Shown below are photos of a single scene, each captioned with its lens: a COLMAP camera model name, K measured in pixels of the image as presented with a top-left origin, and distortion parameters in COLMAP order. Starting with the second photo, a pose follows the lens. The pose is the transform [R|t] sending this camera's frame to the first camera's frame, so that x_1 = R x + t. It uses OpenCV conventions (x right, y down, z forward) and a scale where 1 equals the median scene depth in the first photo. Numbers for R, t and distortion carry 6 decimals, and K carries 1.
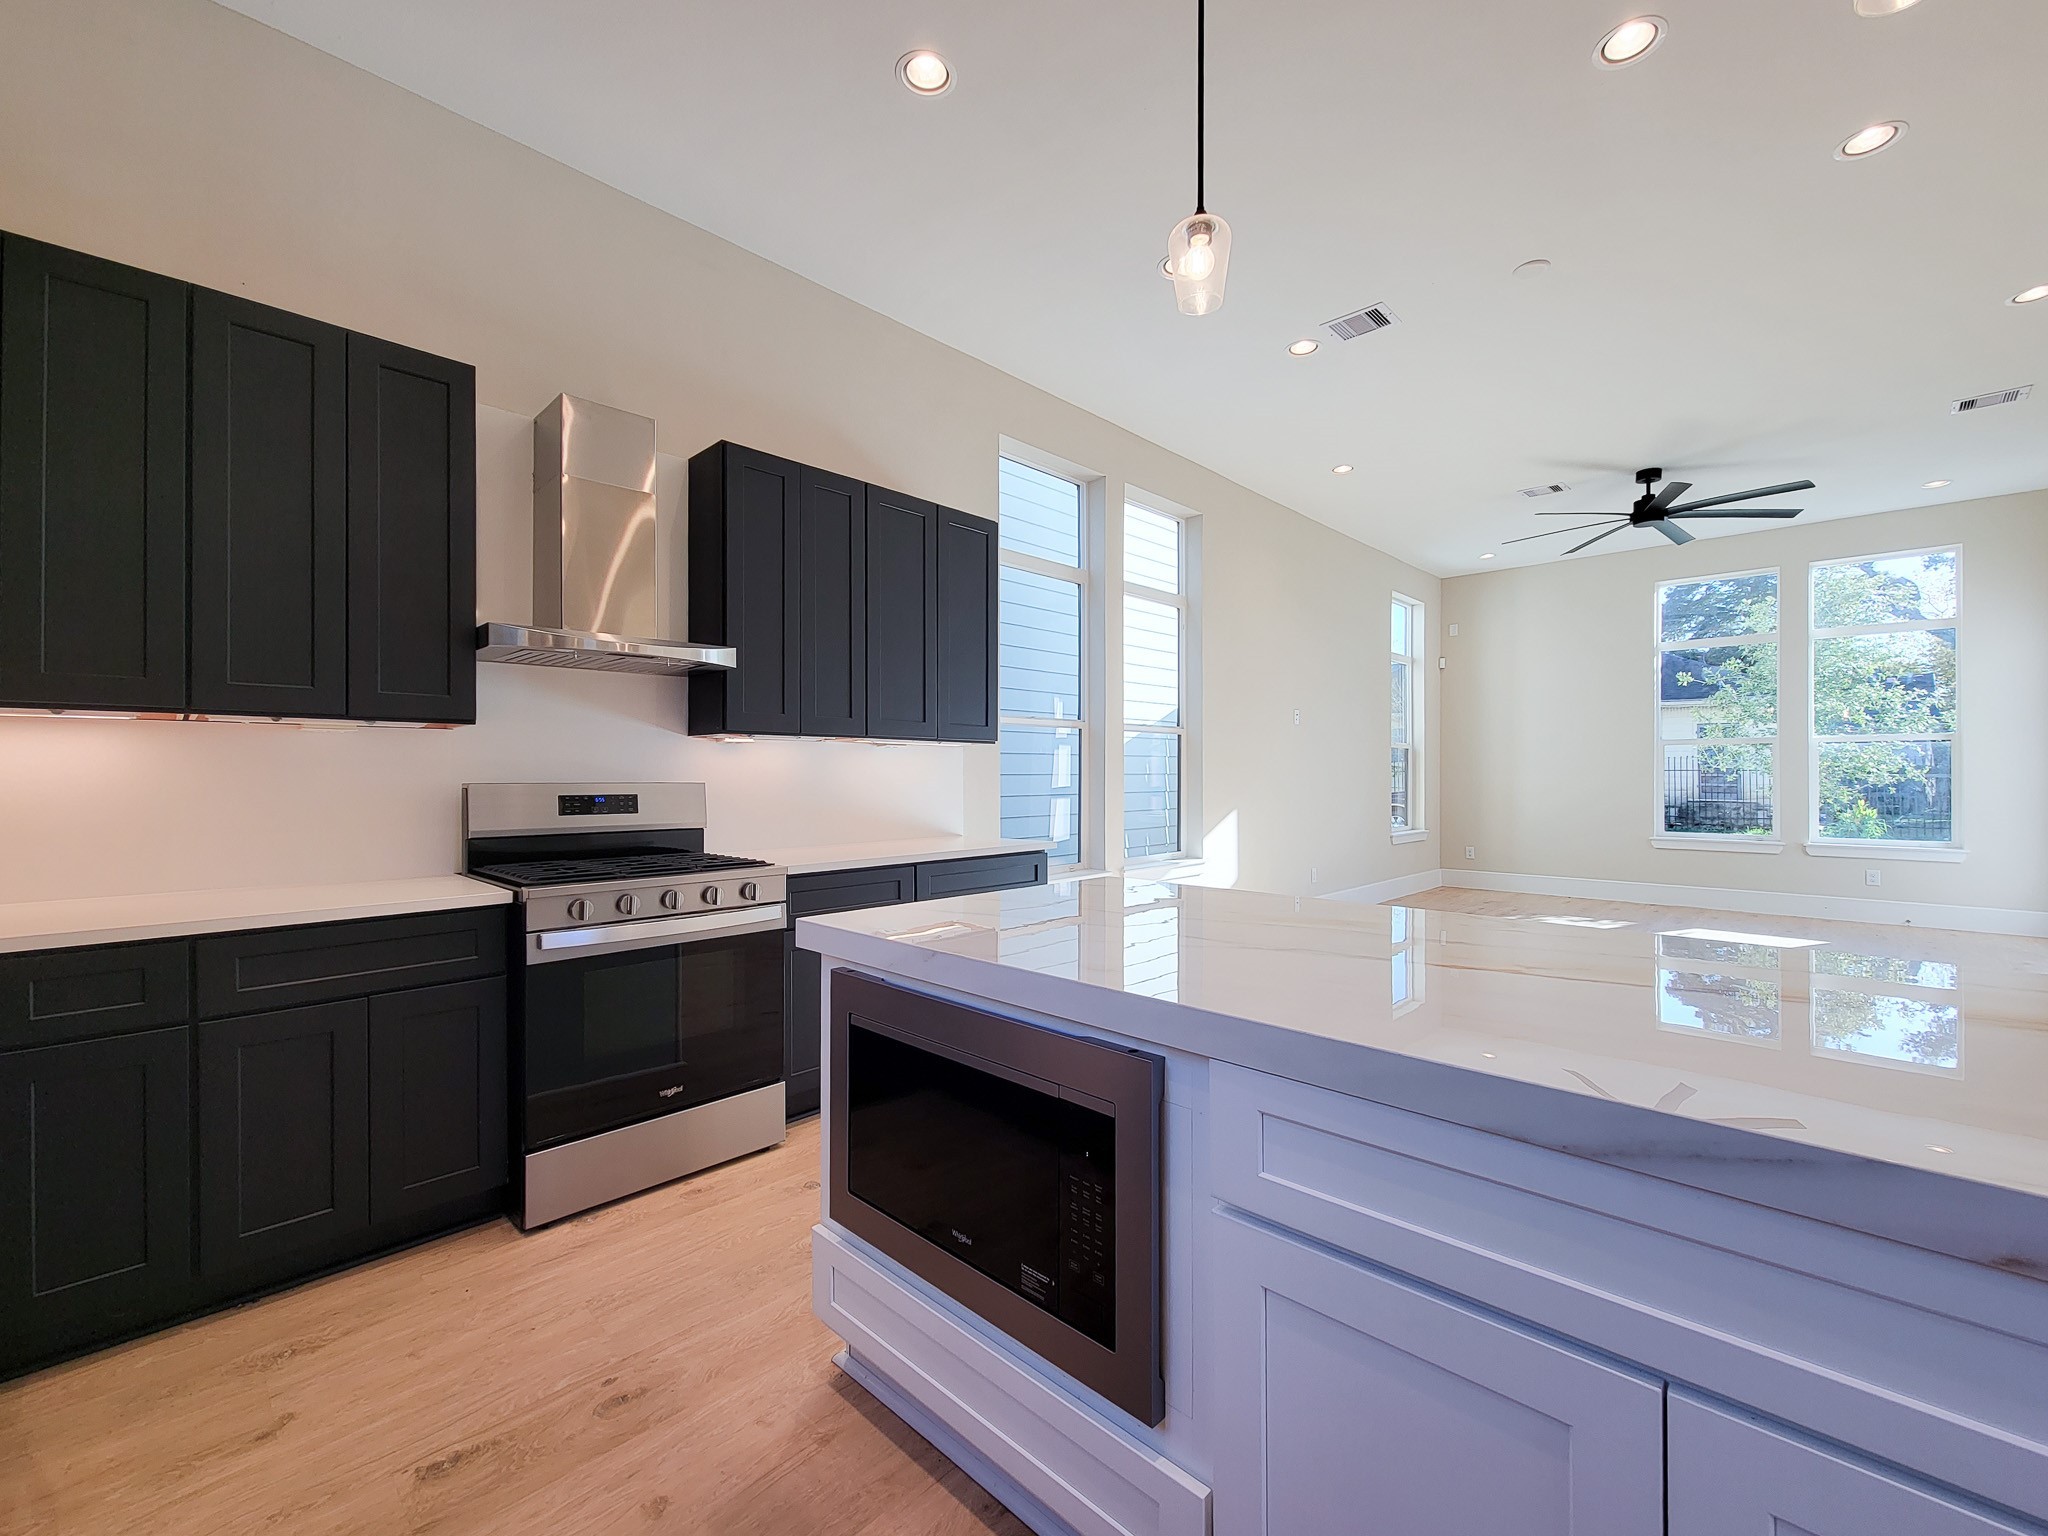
lens RADIAL K [[838.7, 0, 1026.0], [0, 838.7, 774.3], [0, 0, 1]] dist [0.000078, -0.001337]
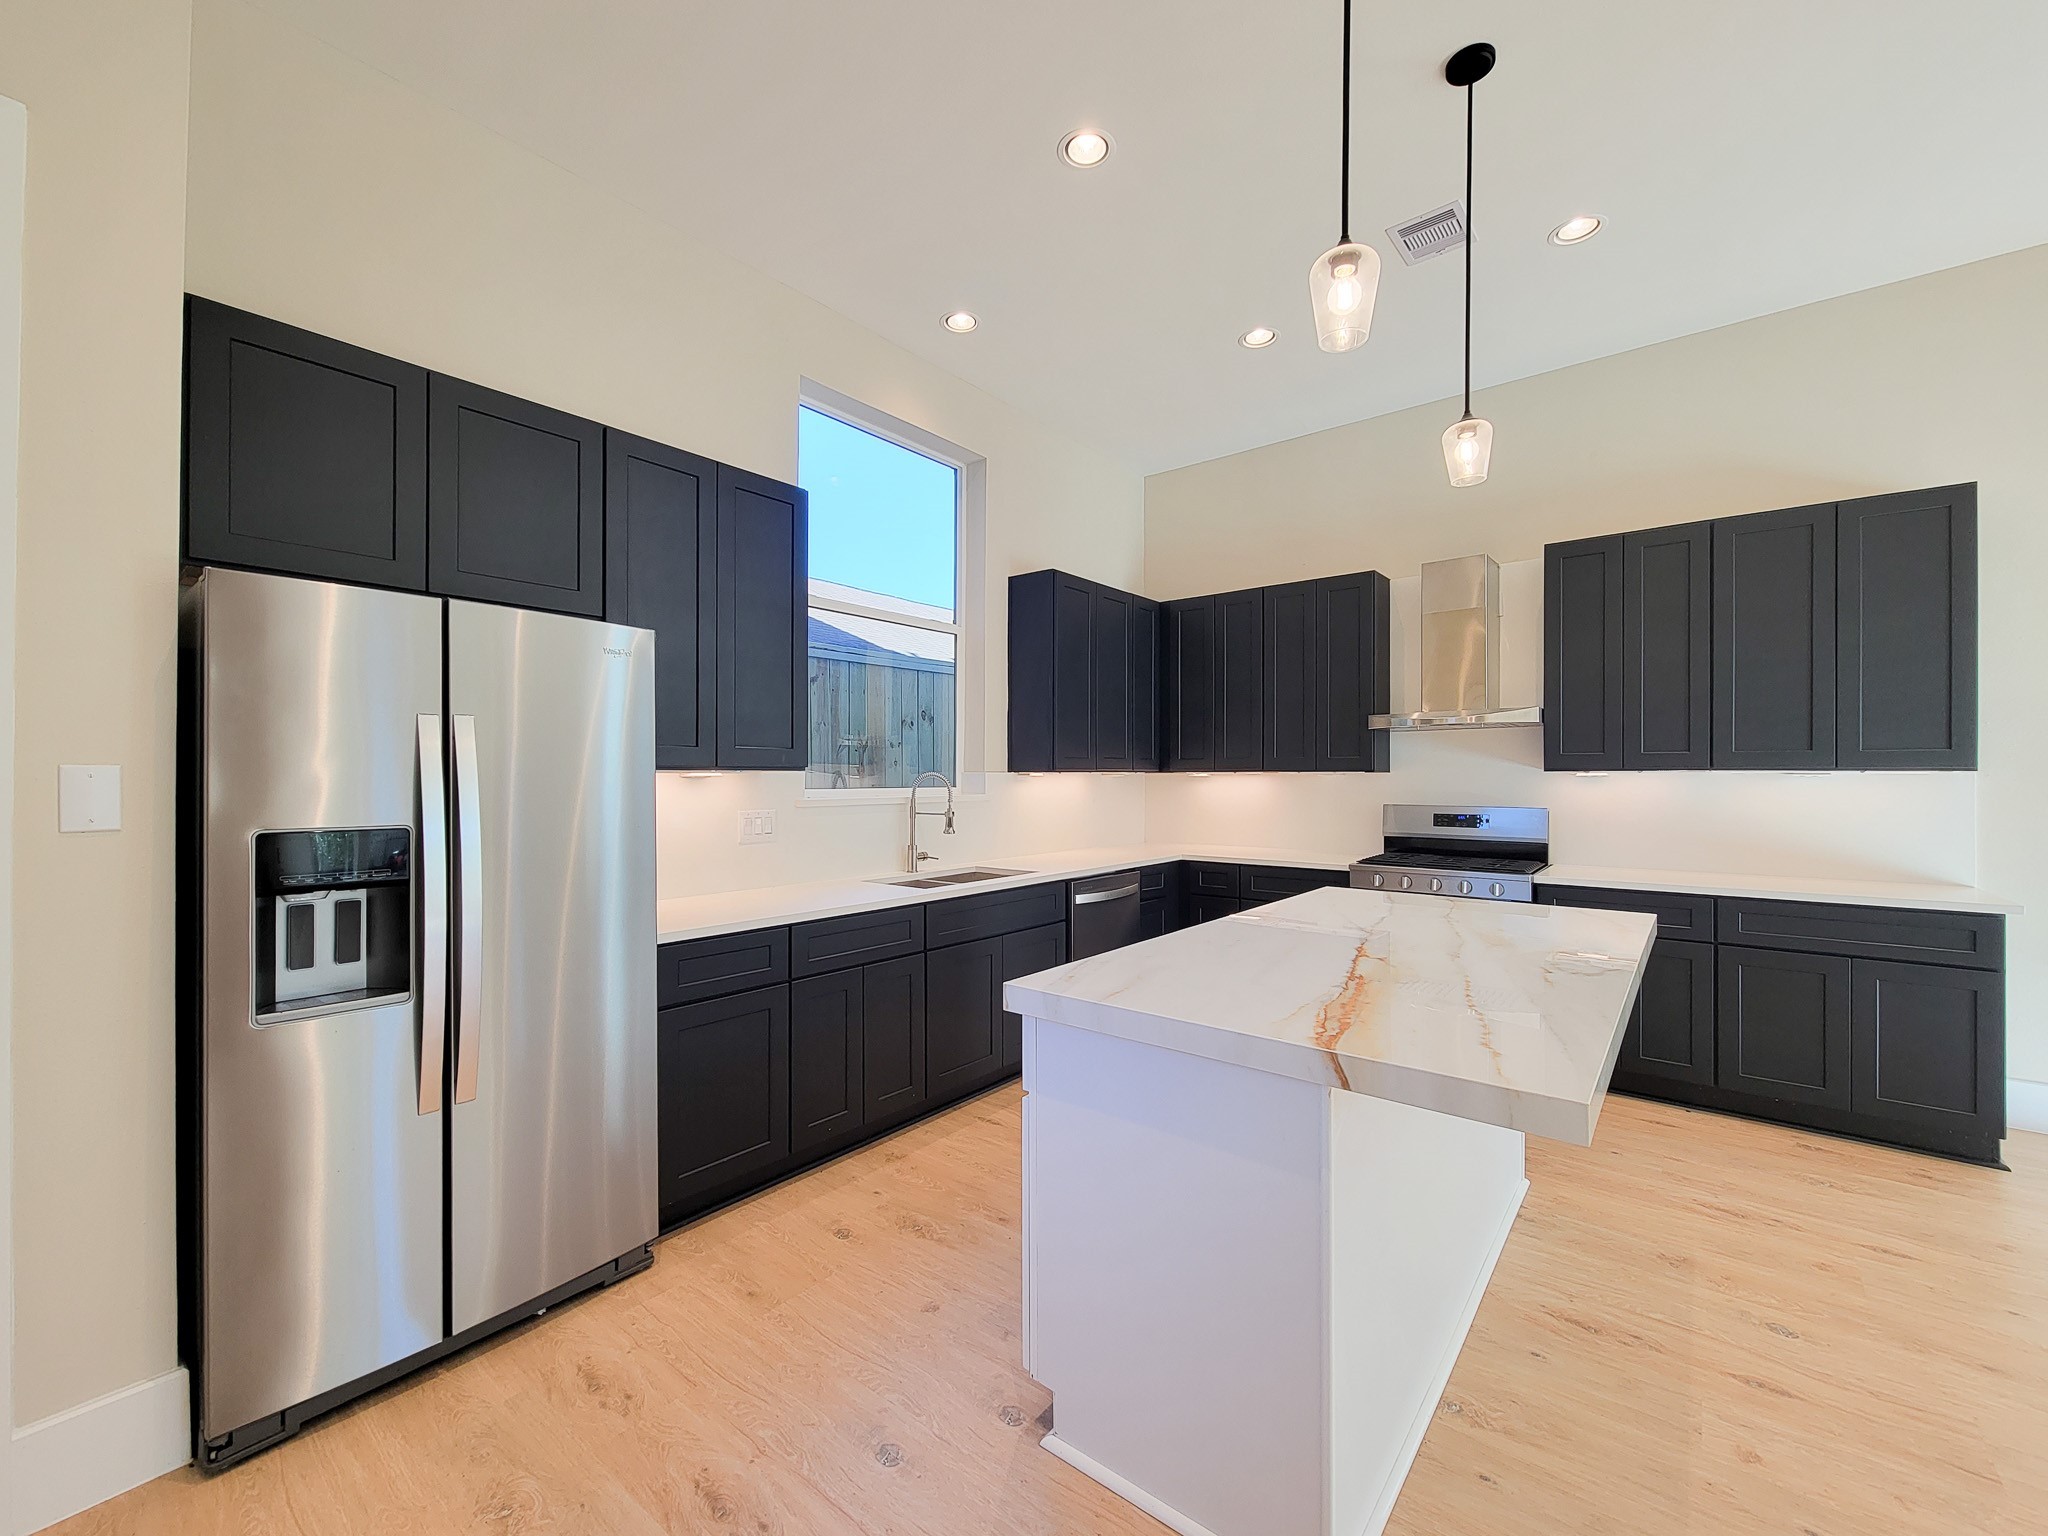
lens RADIAL K [[838.7, 0, 1033.9], [0, 838.7, 798.9], [0, 0, 1]] dist [0.000078, -0.001337]
pose [[0.095659, 0.033850, -0.994838, 1.063689], [0.001776, 0.999414, 0.034177, -0.065139], [0.995413, -0.005037, 0.095542, 0.111771]]
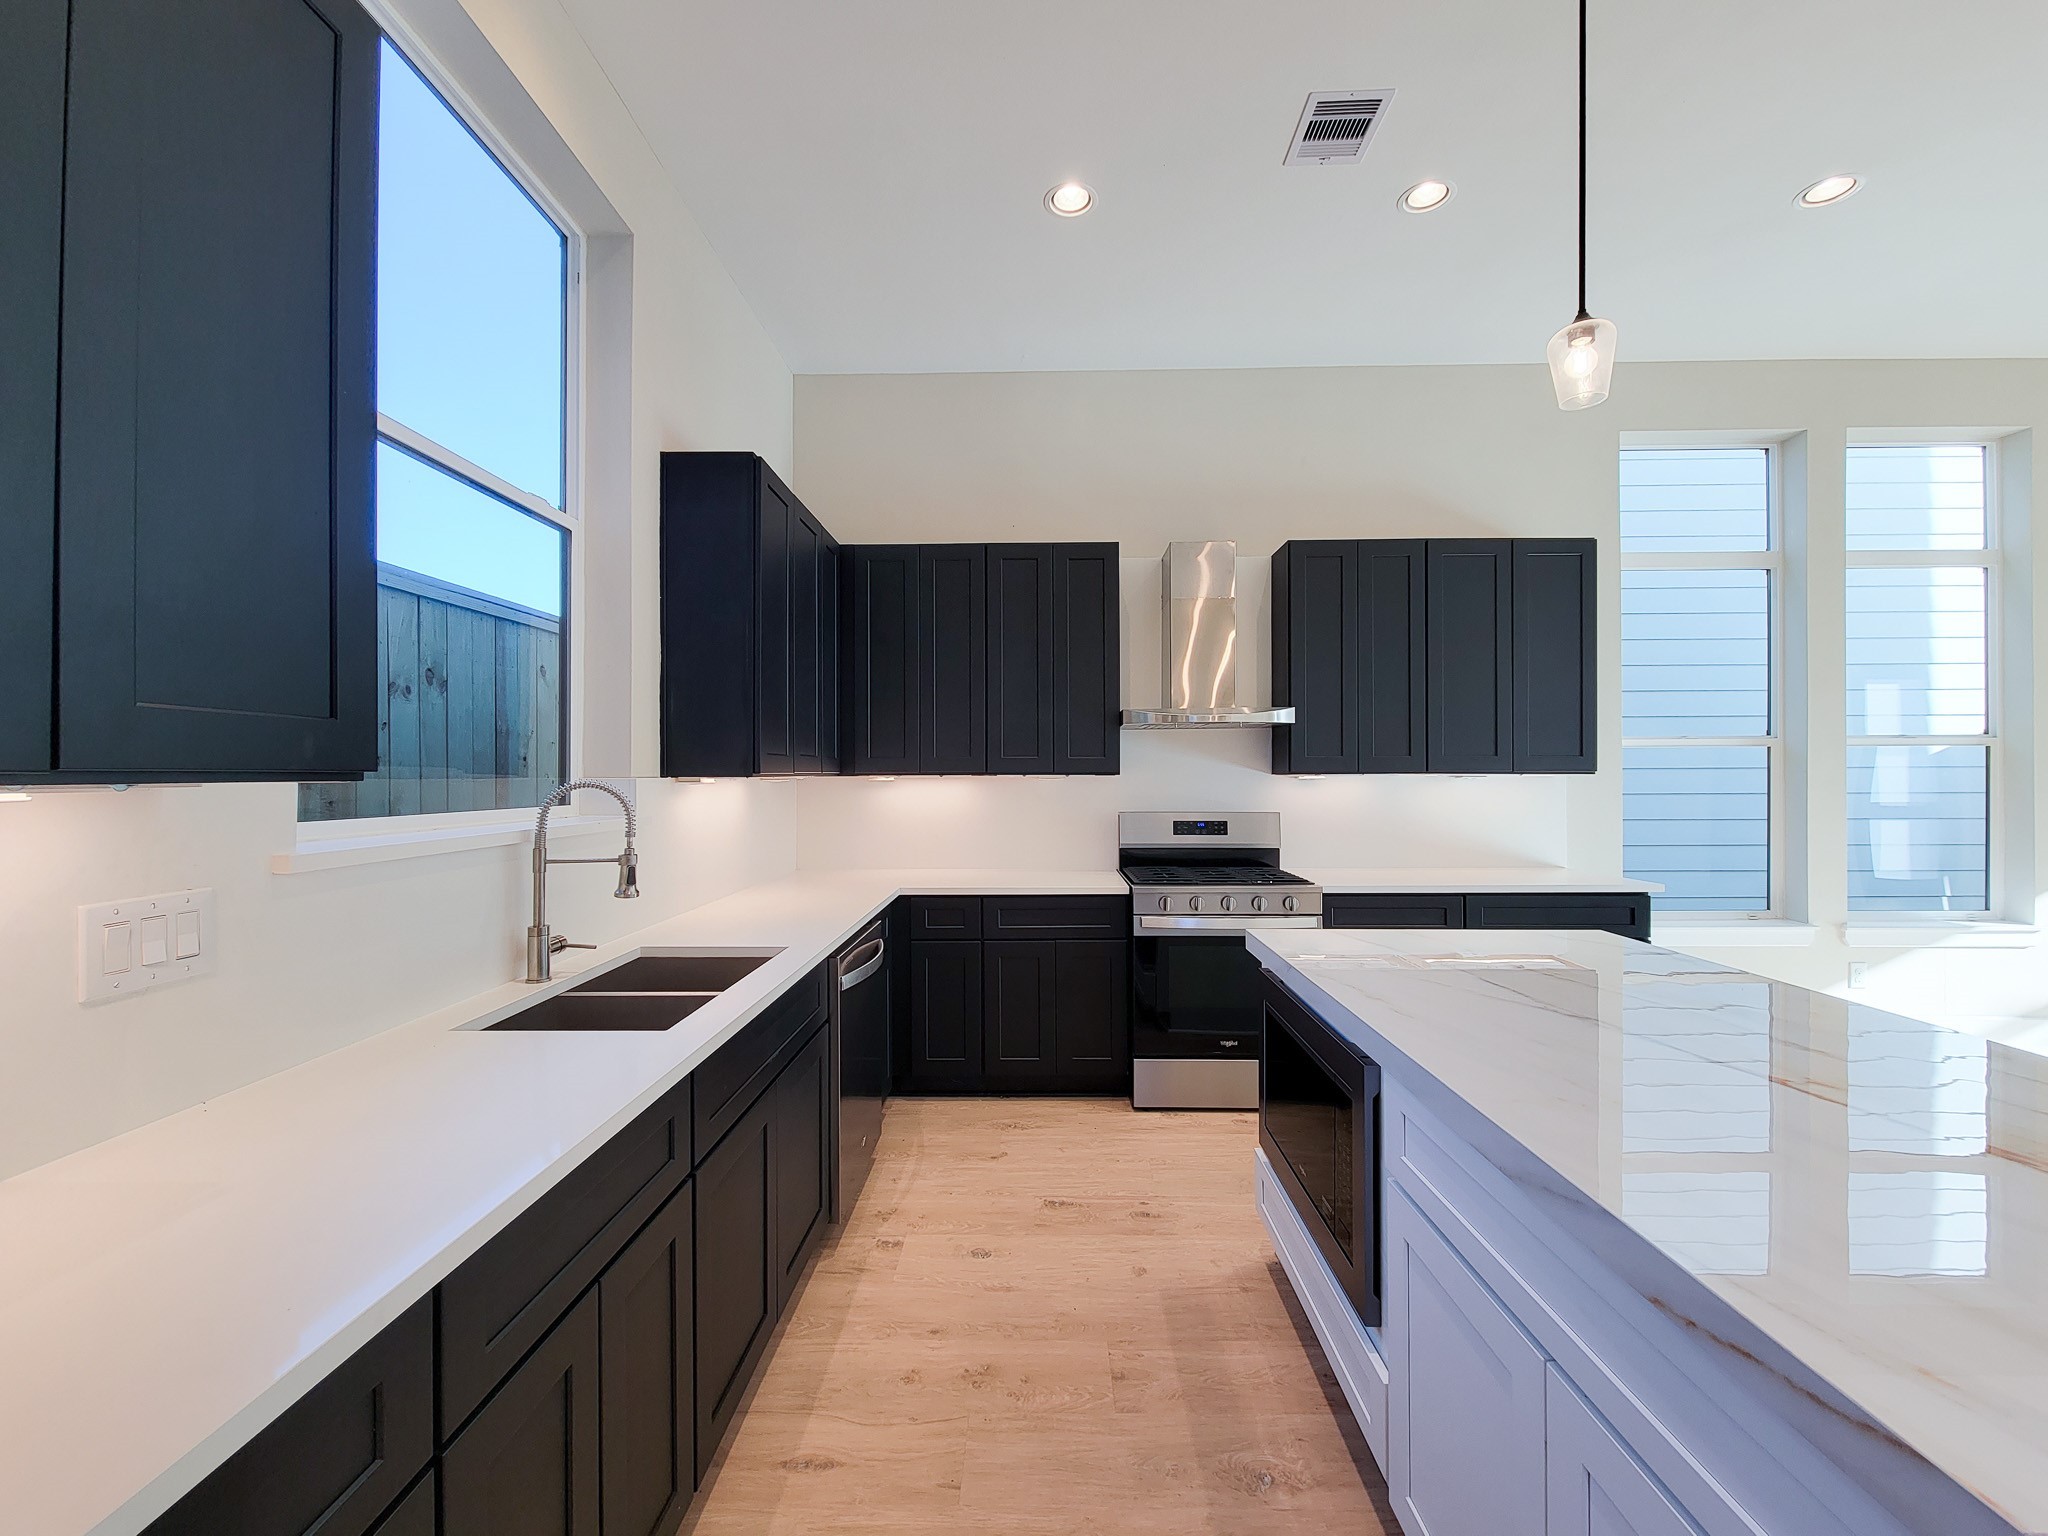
lens RADIAL K [[838.7, 0, 1037.9], [0, 838.7, 778.0], [0, 0, 1]] dist [0.000078, -0.001337]
pose [[0.685363, 0.007141, -0.728166, 0.363478], [0.001163, 0.999940, 0.010902, -0.071361], [0.728201, -0.008319, 0.685314, -0.162816]]
